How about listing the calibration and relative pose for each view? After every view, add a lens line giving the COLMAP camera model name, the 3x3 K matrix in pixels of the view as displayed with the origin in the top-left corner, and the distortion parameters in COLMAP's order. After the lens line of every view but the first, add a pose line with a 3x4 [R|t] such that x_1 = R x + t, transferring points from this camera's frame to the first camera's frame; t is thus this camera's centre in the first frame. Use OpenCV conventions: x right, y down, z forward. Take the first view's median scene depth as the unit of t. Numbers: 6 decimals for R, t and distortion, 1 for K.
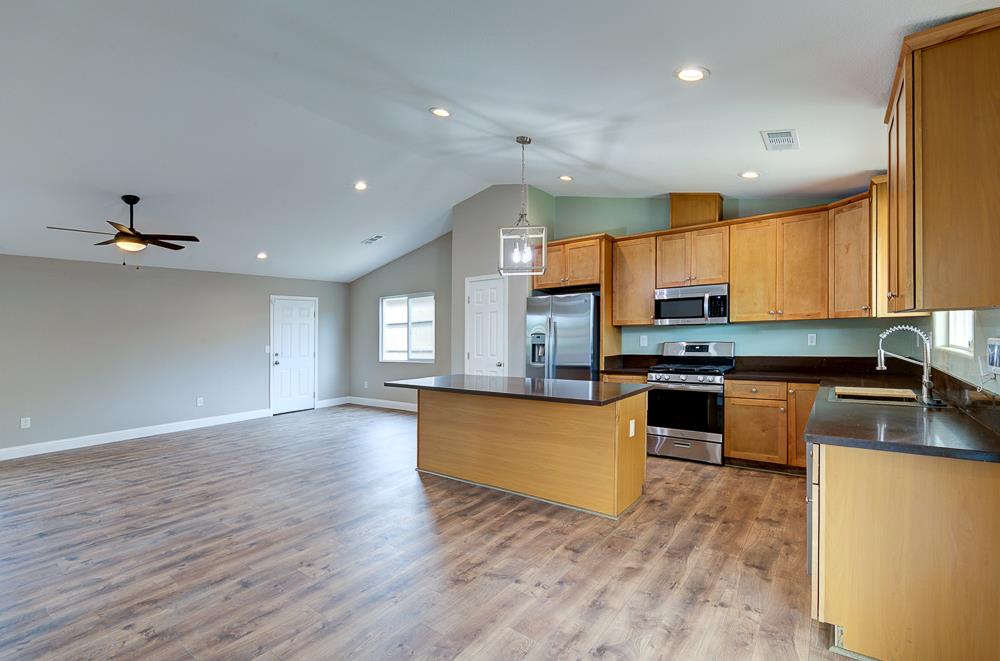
lens RADIAL K [[457.3, 0, 510.8], [0, 457.3, 352.4], [0, 0, 1]] dist [-0.001077, 0.001415]
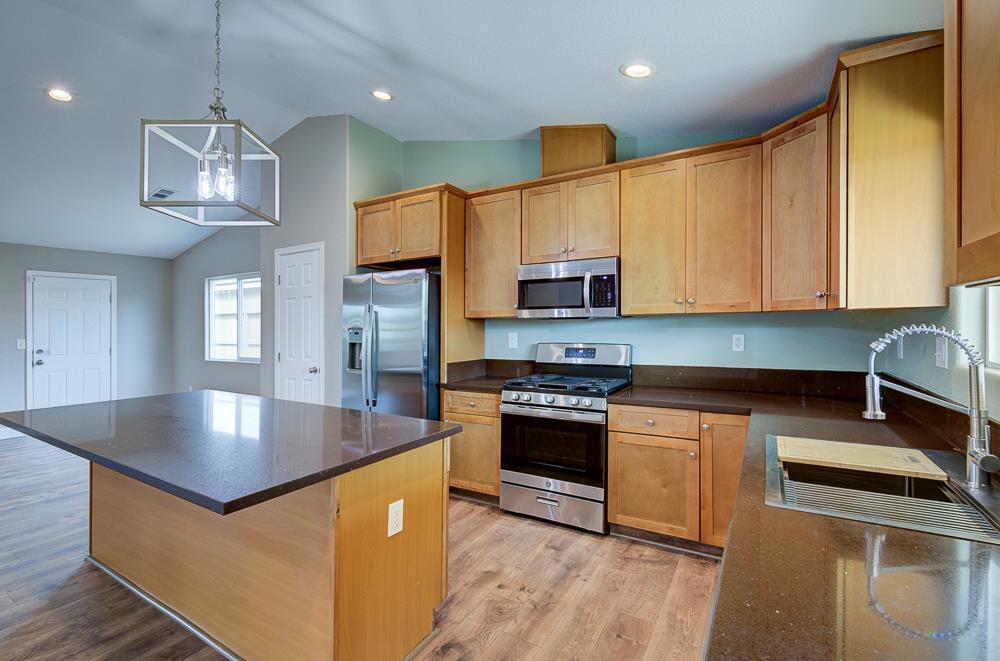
lens RADIAL K [[457.3, 0, 482.2], [0, 457.3, 337.4], [0, 0, 1]] dist [-0.001077, 0.001415]
pose [[0.997942, 0.011567, 0.063073, 0.259294], [-0.010549, 0.999809, -0.016457, -0.022617], [-0.063252, 0.015758, 0.997873, 0.380968]]
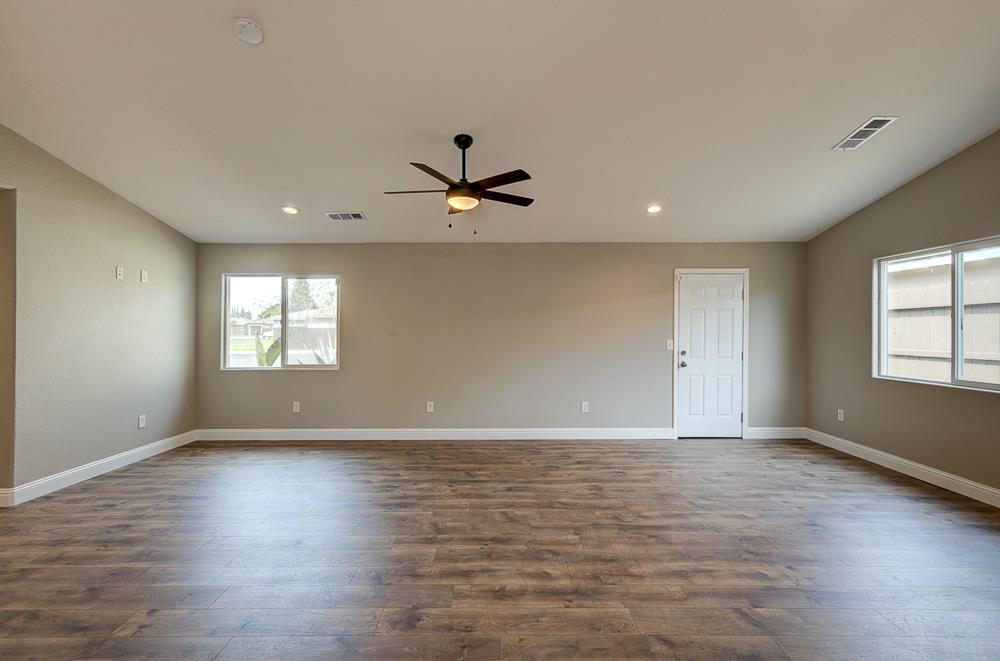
lens RADIAL K [[457.3, 0, 465.5], [0, 457.3, 302.9], [0, 0, 1]] dist [-0.001077, 0.001415]
pose [[0.556446, -0.026287, -0.830468, -0.197285], [-0.047698, 0.996841, -0.063513, -0.018646], [0.829514, 0.074953, 0.553434, 0.569613]]
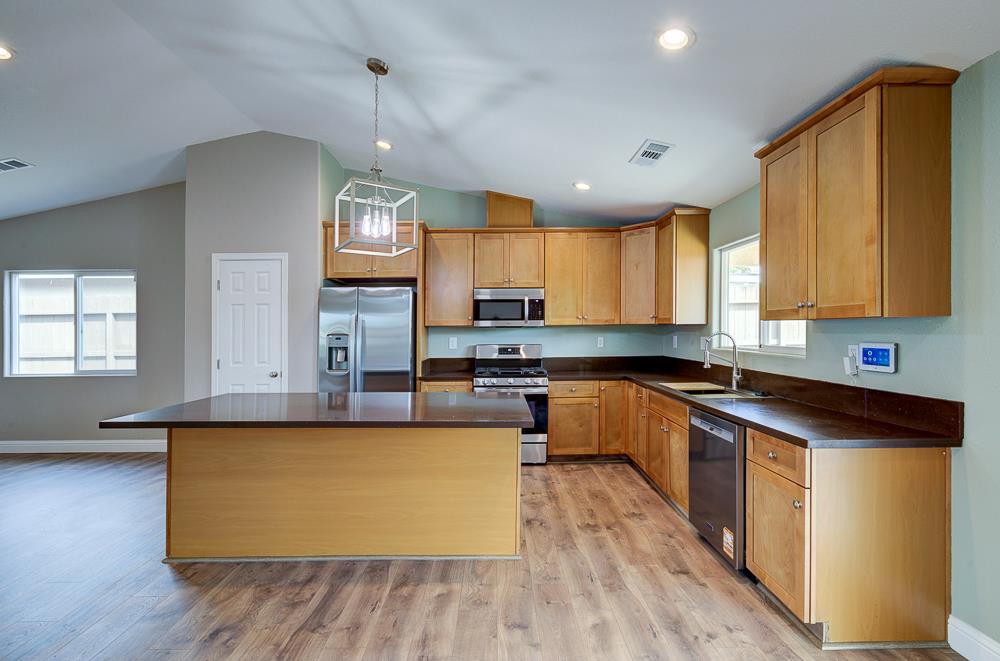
lens RADIAL K [[429.0, 0, 524.3], [0, 429.0, 350.0], [0, 0, 1]] dist [-0.004126, 0.005295]
pose [[0.793226, -0.011053, 0.608827, -0.173004], [0.014680, 0.999892, -0.000973, -0.010388], [-0.608751, 0.009709, 0.793302, 0.274091]]
